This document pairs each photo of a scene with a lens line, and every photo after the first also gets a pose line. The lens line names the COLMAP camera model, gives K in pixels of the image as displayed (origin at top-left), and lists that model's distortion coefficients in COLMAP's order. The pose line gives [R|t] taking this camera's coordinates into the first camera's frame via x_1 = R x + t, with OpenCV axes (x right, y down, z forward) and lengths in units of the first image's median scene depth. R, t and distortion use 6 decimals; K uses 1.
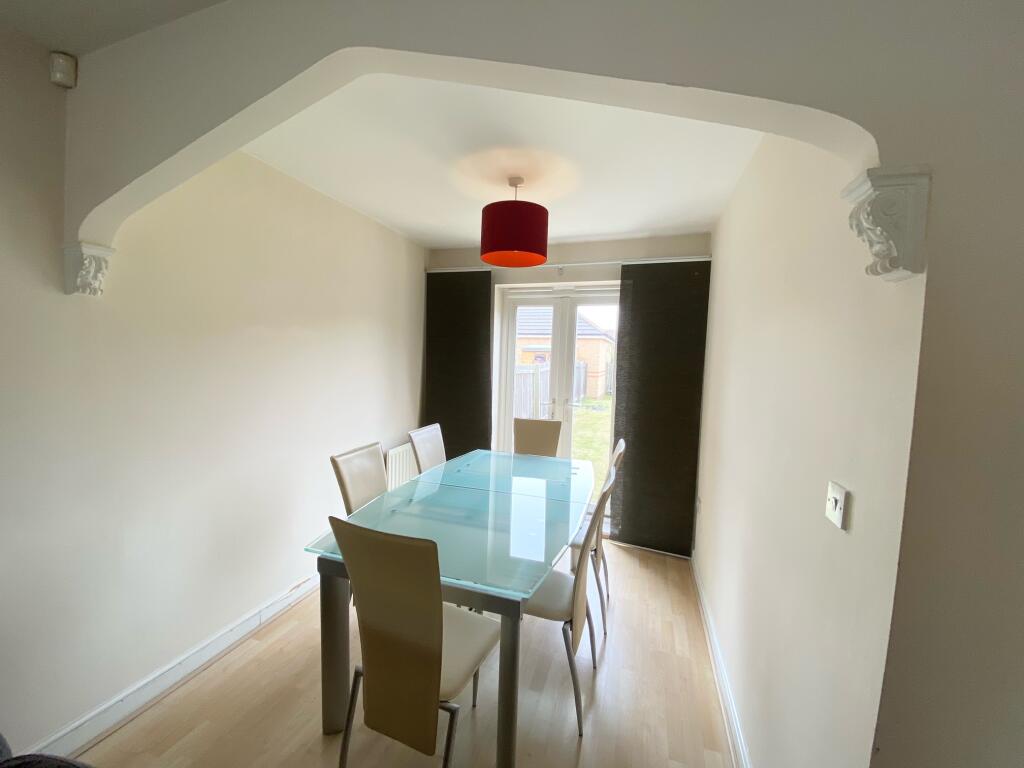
lens RADIAL K [[413.6, 0, 512.0], [0, 413.6, 384.0], [0, 0, 1]] dist [0.028560, -0.022535]
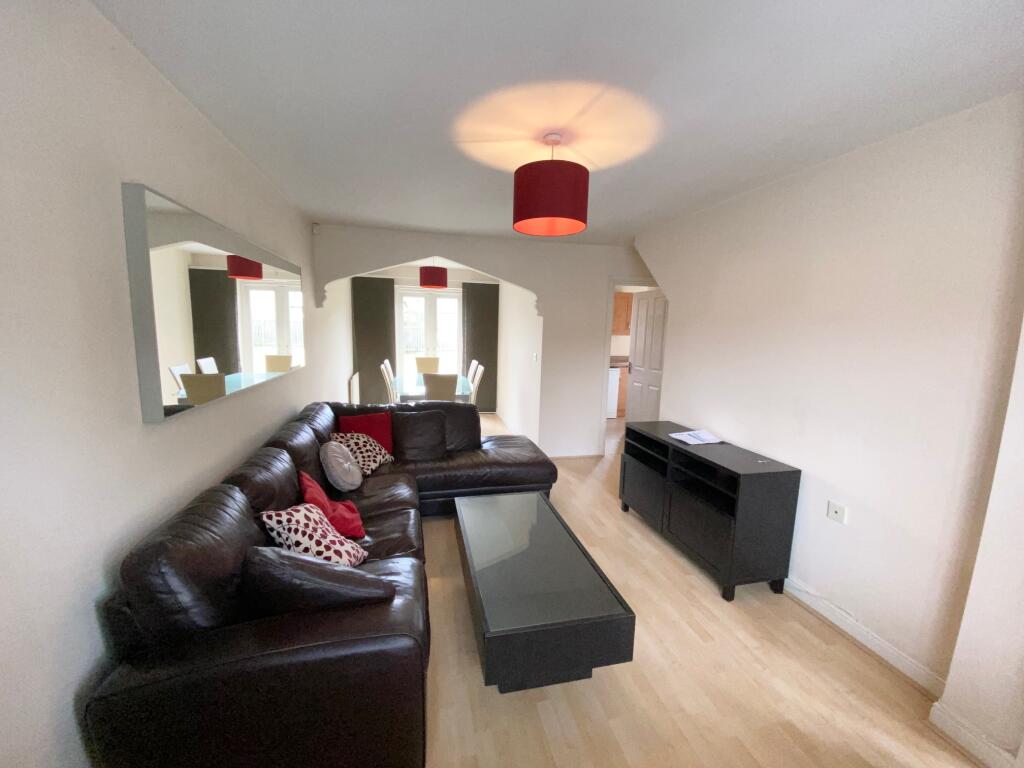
lens RADIAL K [[413.6, 0, 512.0], [0, 413.6, 384.0], [0, 0, 1]] dist [0.028560, -0.022535]
pose [[0.857716, -0.081694, 0.507591, -2.379316], [0.035746, 0.994382, 0.099637, 0.114822], [-0.512879, -0.067316, 0.855818, -3.691995]]
